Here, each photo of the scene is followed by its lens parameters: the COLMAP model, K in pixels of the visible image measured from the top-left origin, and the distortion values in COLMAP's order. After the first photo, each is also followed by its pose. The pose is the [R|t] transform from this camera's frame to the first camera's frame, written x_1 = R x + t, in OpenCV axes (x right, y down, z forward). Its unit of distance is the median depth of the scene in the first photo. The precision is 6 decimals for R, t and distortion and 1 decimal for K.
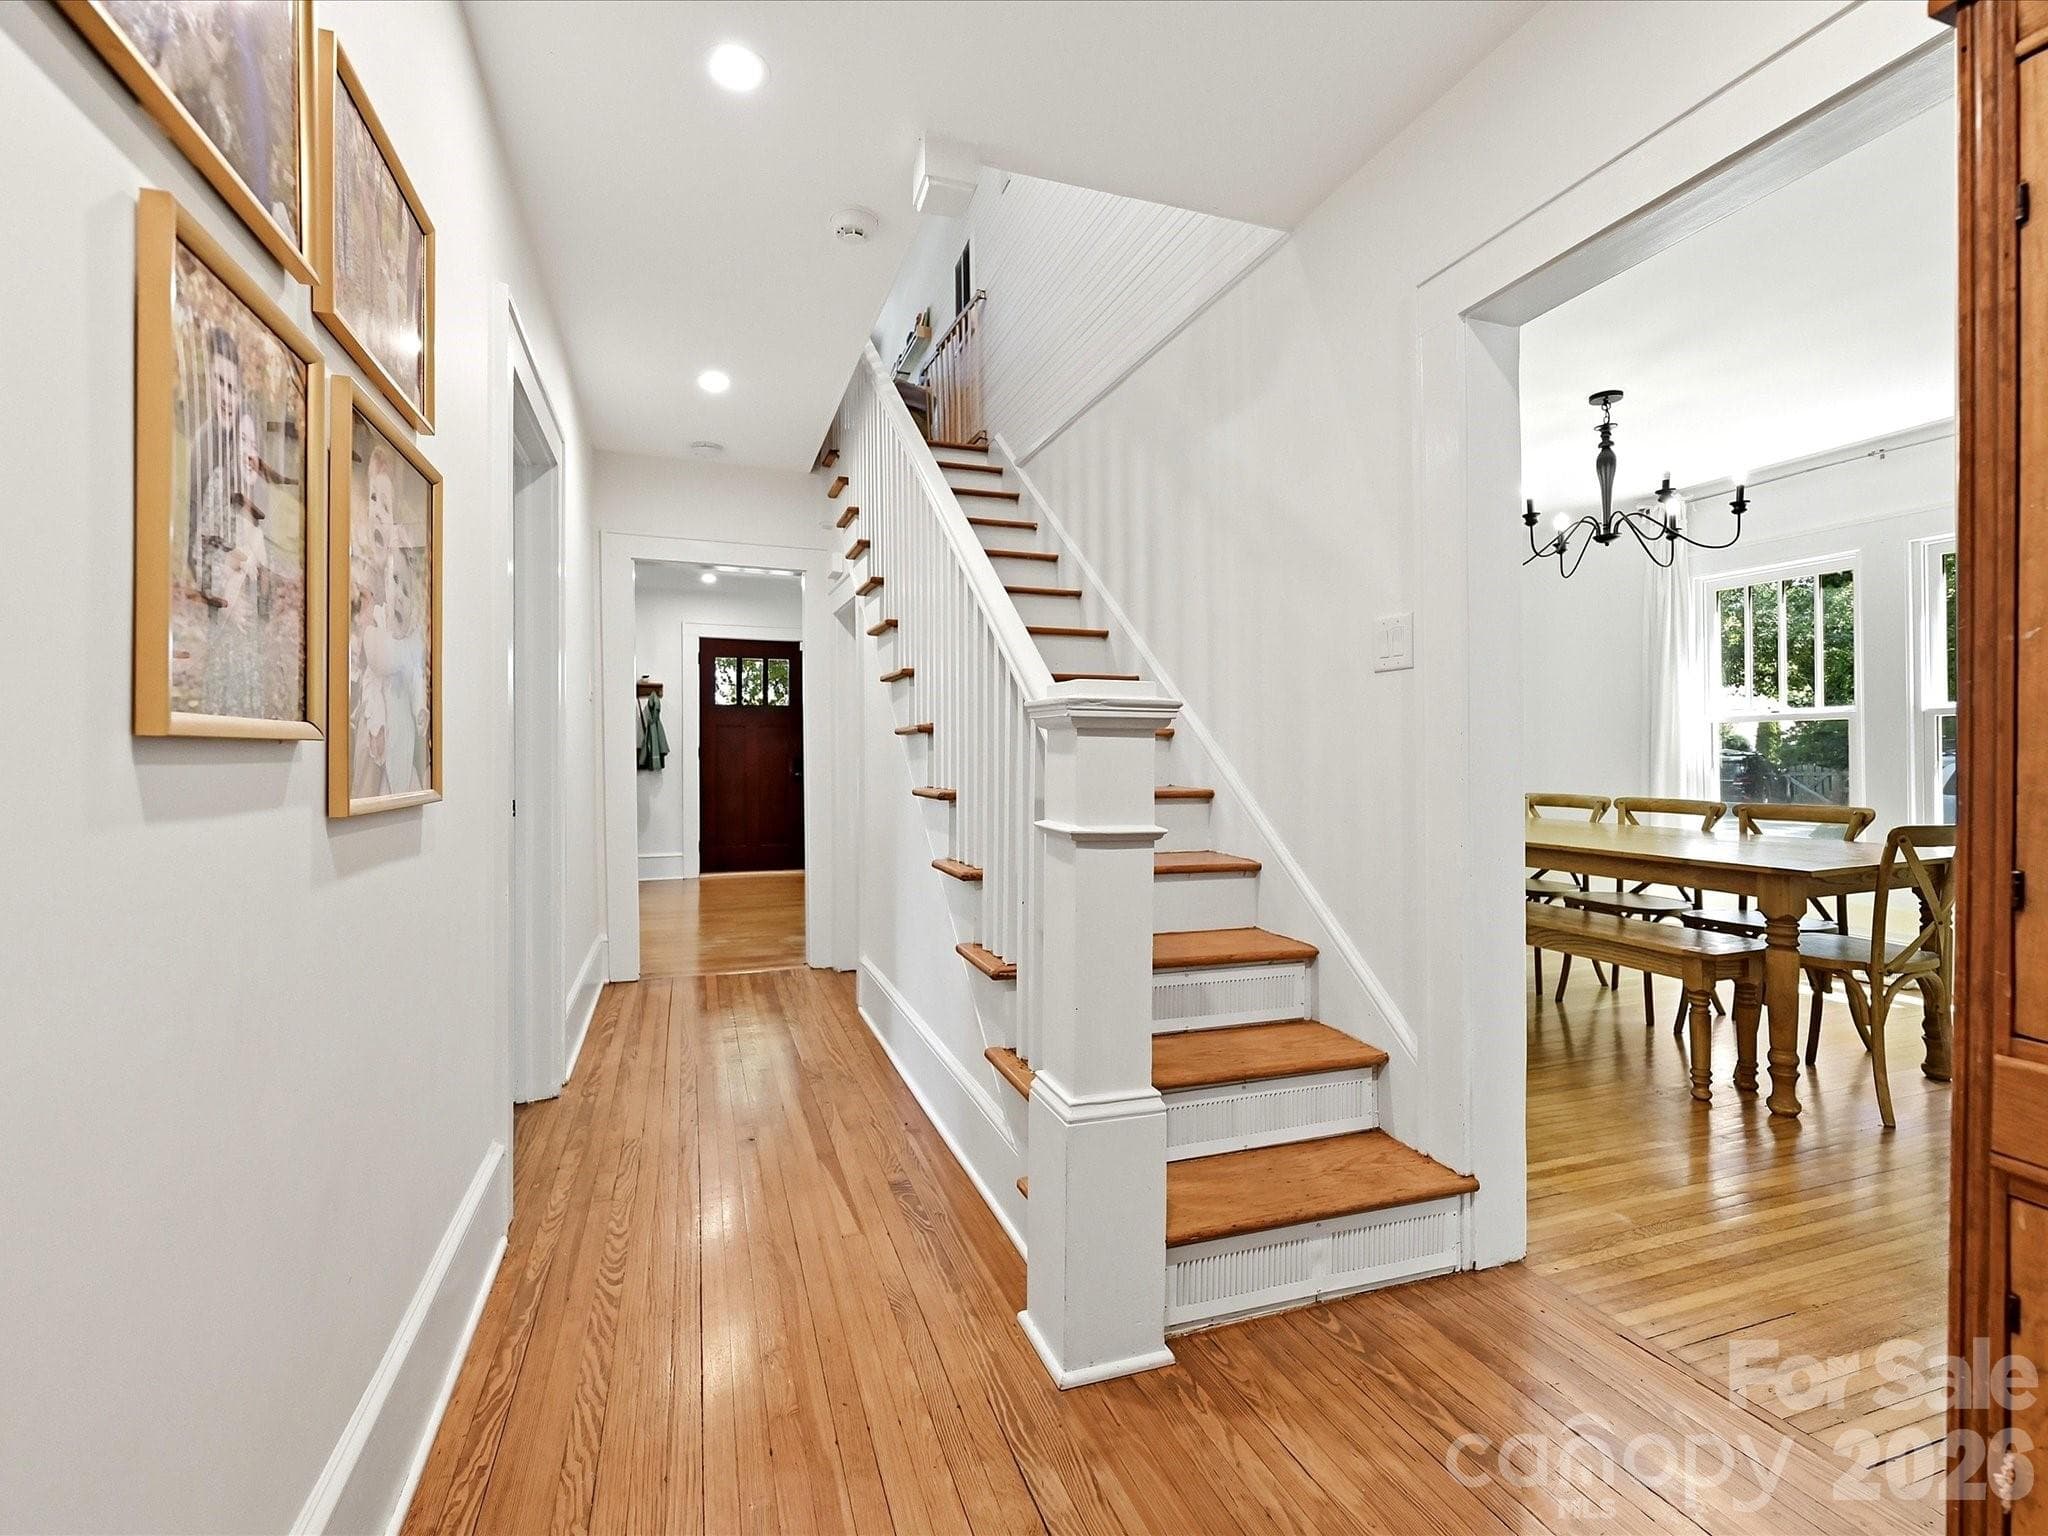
lens RADIAL K [[941.4, 0, 1024.6], [0, 941.4, 758.3], [0, 0, 1]] dist [0.000607, 0.000028]
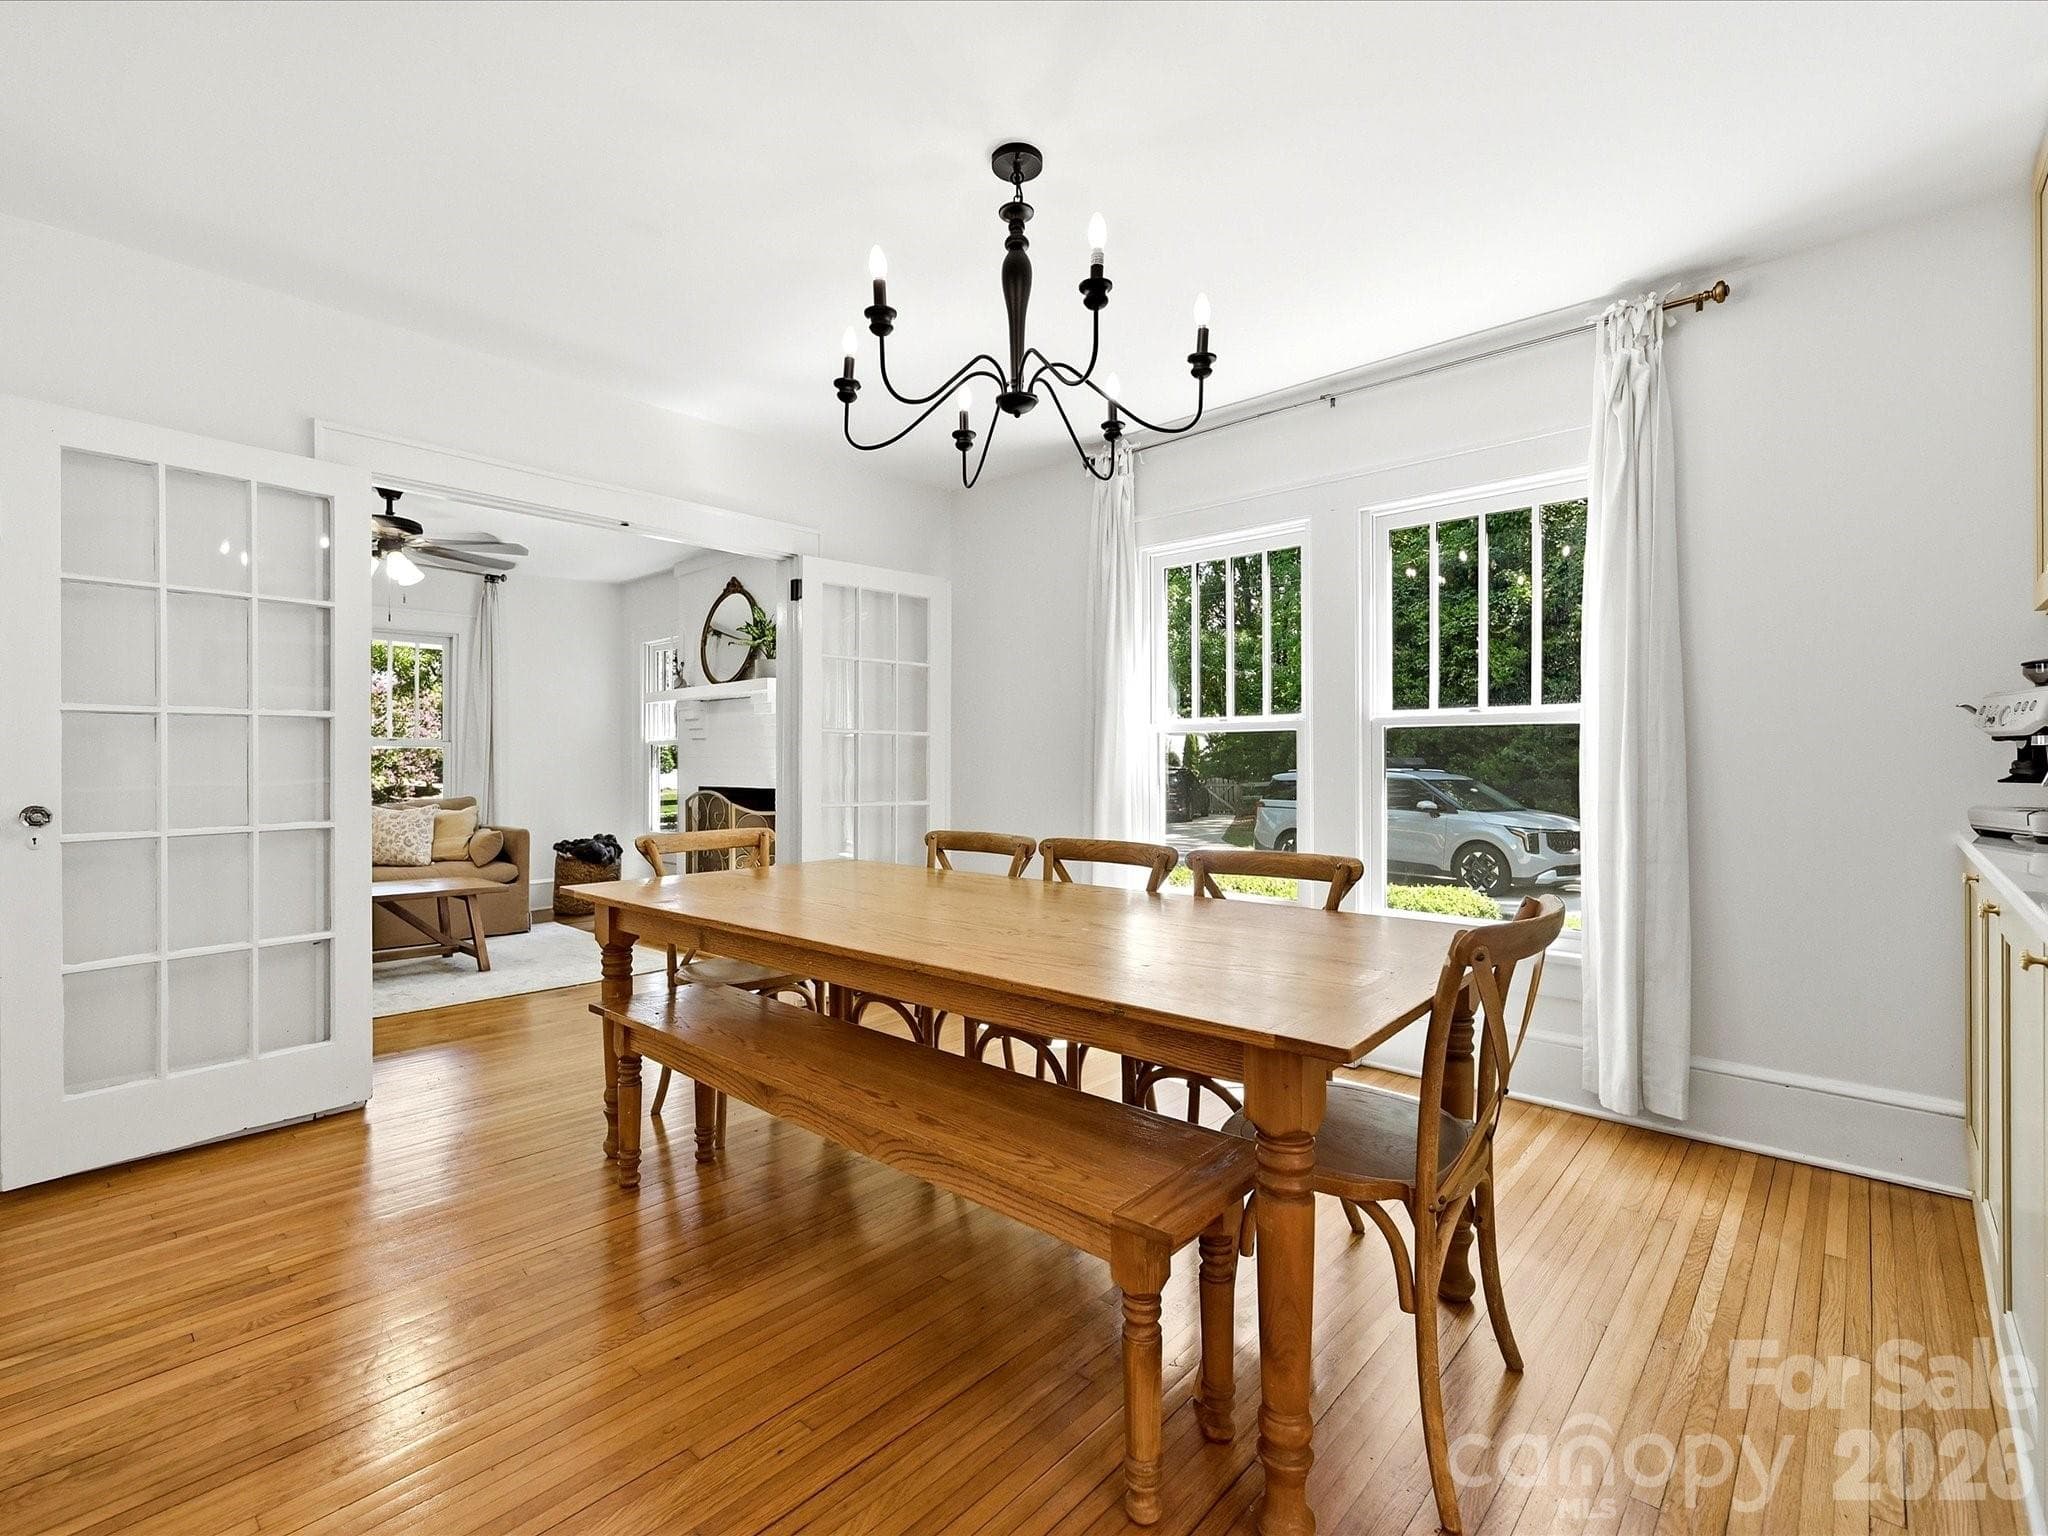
lens RADIAL K [[941.4, 0, 1024.6], [0, 941.4, 758.3], [0, 0, 1]] dist [0.000607, 0.000028]
pose [[0.879591, 0.011295, 0.475597, 0.301245], [-0.006163, 0.999905, -0.012348, -0.006952], [-0.475691, 0.007930, 0.879577, 0.421832]]
